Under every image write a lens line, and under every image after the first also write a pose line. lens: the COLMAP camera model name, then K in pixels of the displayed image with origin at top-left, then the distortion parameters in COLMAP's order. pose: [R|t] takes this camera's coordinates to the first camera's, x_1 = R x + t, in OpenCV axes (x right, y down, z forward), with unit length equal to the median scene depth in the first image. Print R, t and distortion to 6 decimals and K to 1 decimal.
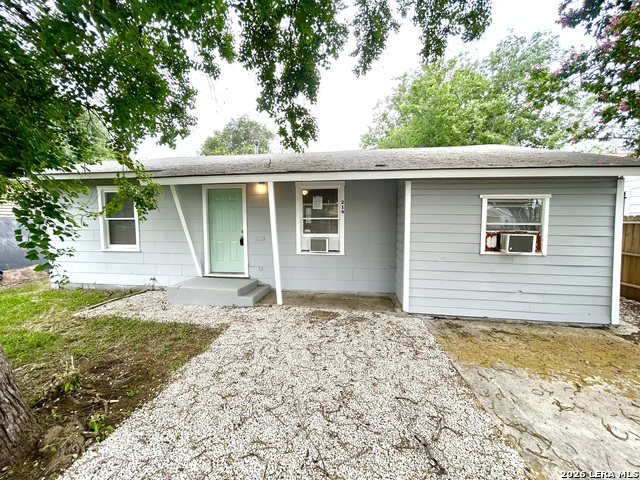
lens RADIAL K [[256.9, 0, 323.0], [0, 256.9, 240.9], [0, 0, 1]] dist [-0.001829, 0.000842]
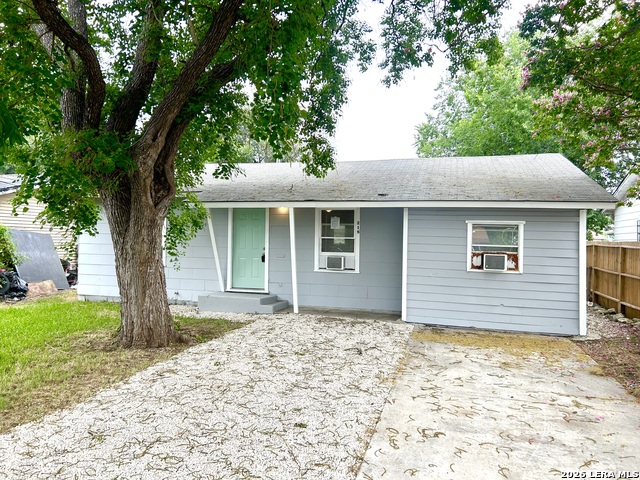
lens RADIAL K [[485.0, 0, 321.6], [0, 485.0, 244.7], [0, 0, 1]] dist [0.111329, 0.001790]
pose [[0.989908, 0.021978, -0.139999, 0.217799], [-0.032238, 0.996924, -0.071442, 0.090028], [0.137998, 0.075234, 0.987571, -1.032840]]
